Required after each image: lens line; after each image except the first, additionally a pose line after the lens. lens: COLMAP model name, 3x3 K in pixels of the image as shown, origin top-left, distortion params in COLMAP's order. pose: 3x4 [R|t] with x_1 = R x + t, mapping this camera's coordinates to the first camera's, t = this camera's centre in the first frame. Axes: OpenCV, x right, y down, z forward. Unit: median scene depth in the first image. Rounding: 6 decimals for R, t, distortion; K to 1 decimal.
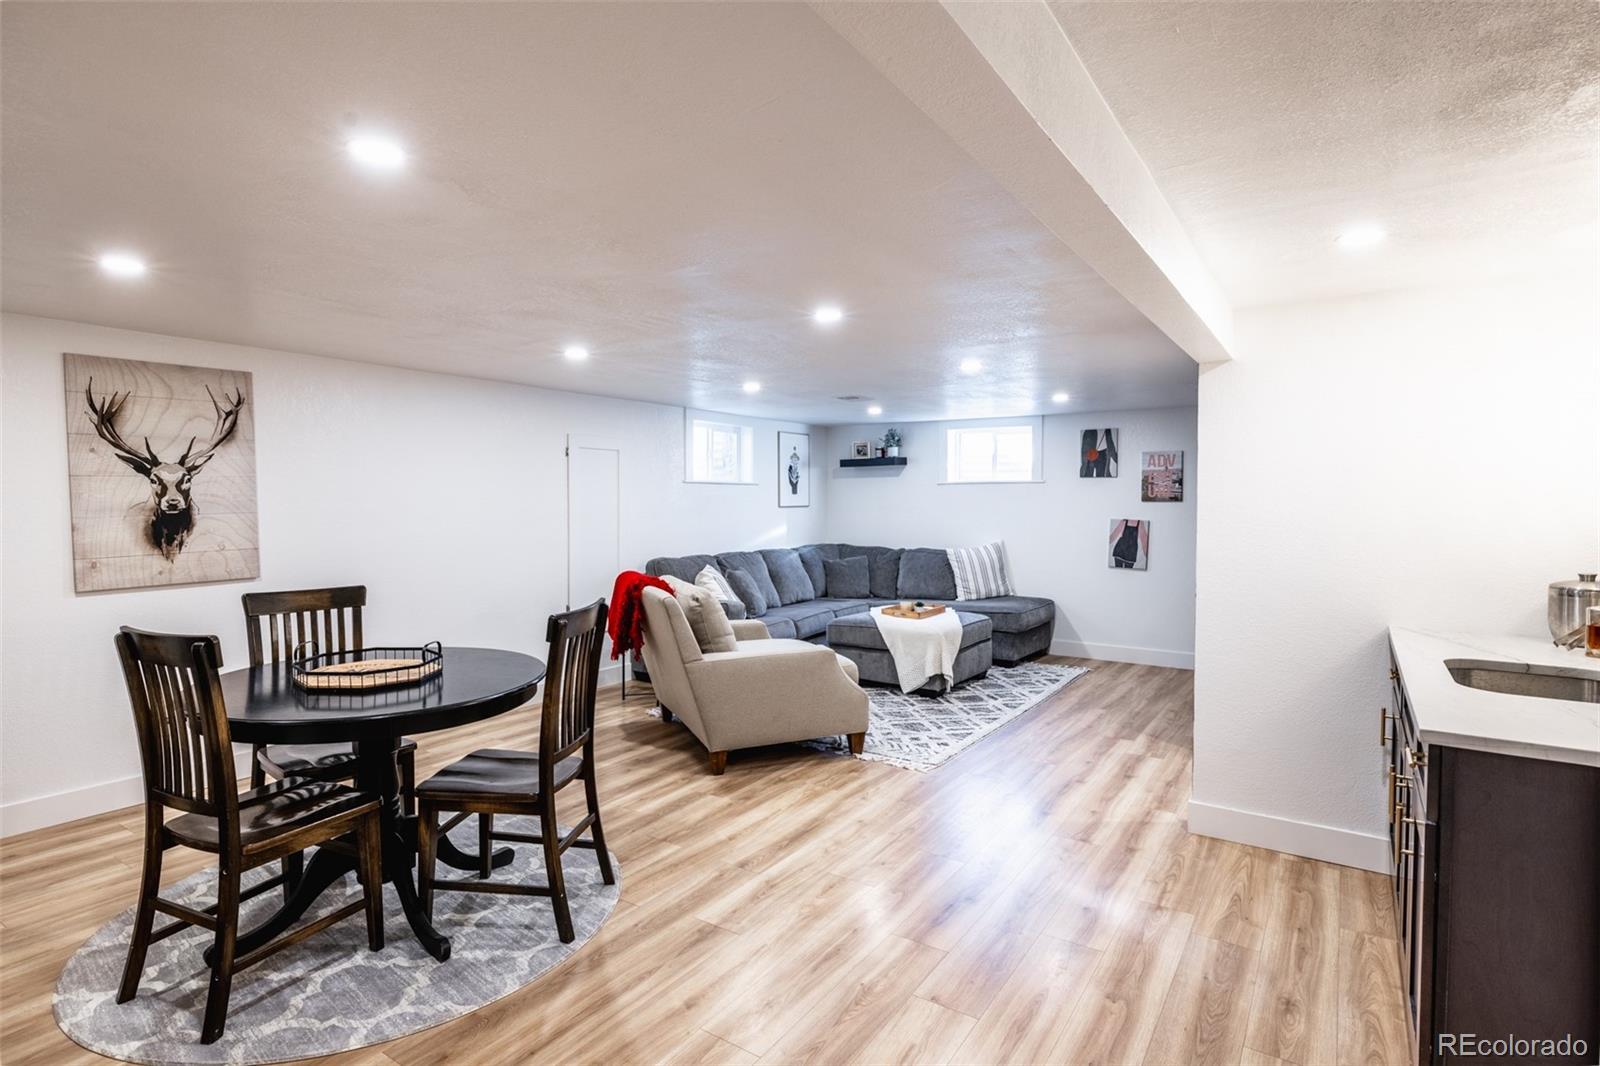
lens RADIAL K [[815.3, 0, 800.0], [0, 815.3, 533.0], [0, 0, 1]] dist [-0.000335, 0.000012]
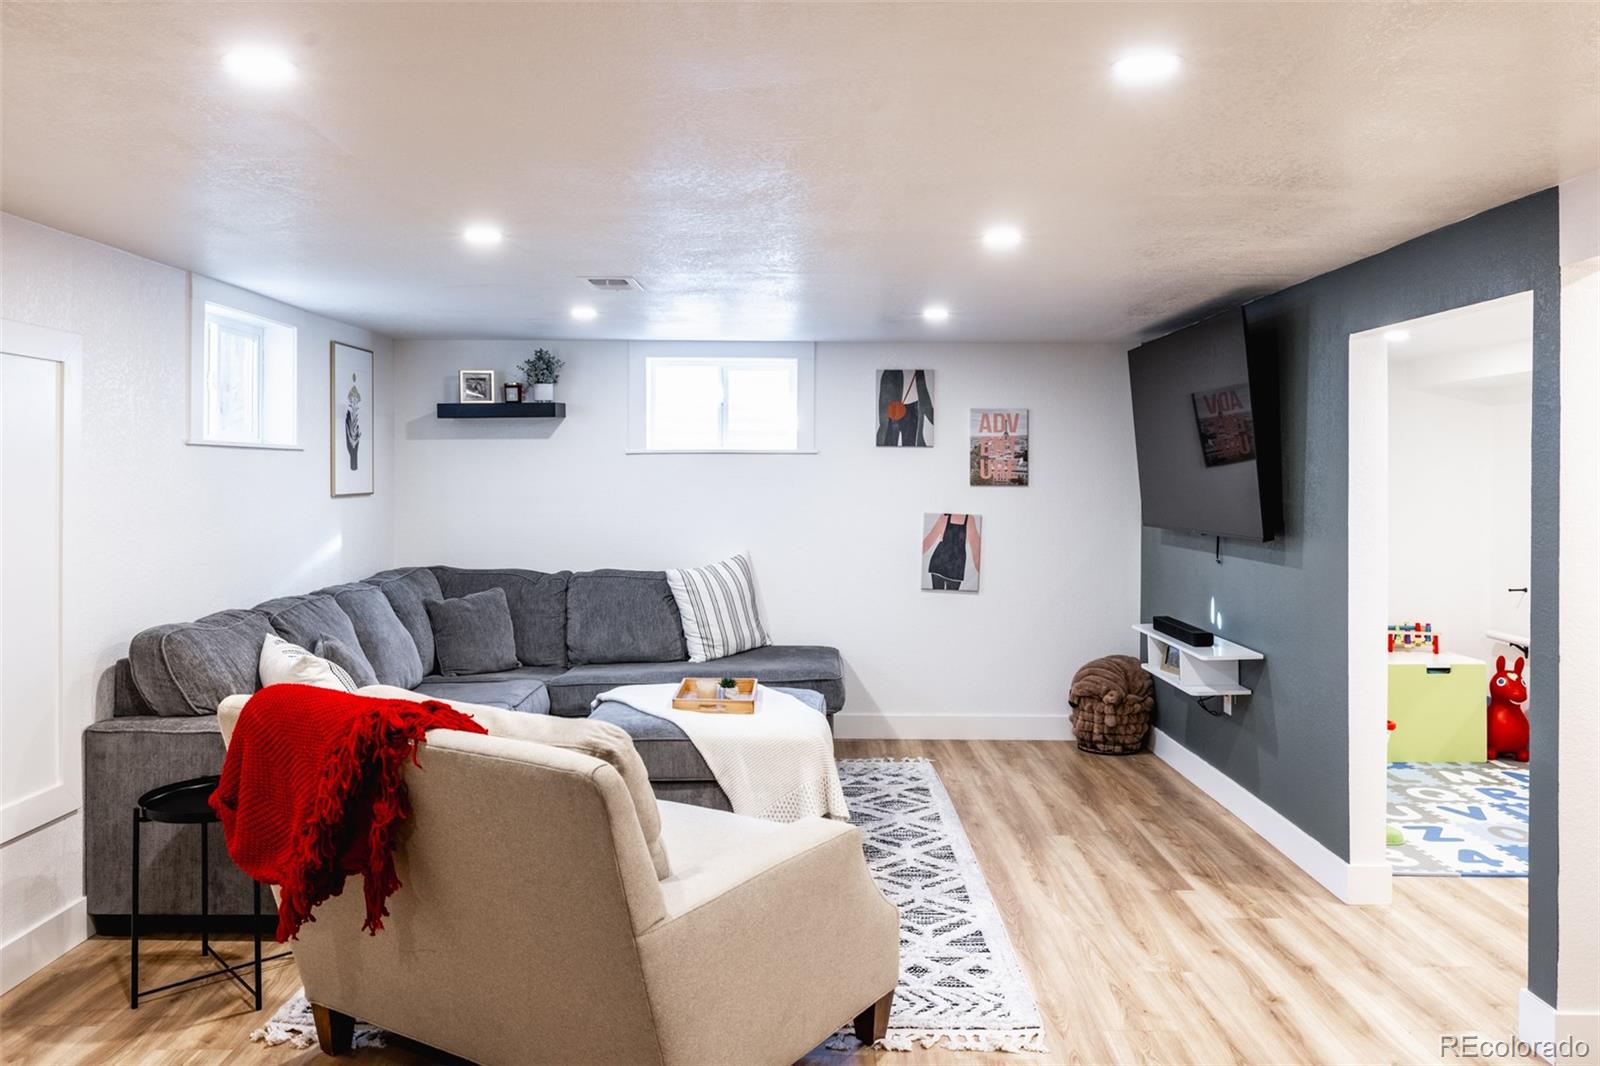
lens RADIAL K [[1212.4, 0, 799.3], [0, 1212.4, 485.3], [0, 0, 1]] dist [0.001928, -0.000398]
pose [[0.829374, -0.002230, 0.558689, -0.220550], [0.018229, 0.999568, -0.023071, -0.018688], [-0.558396, 0.029319, 0.829056, 0.275825]]
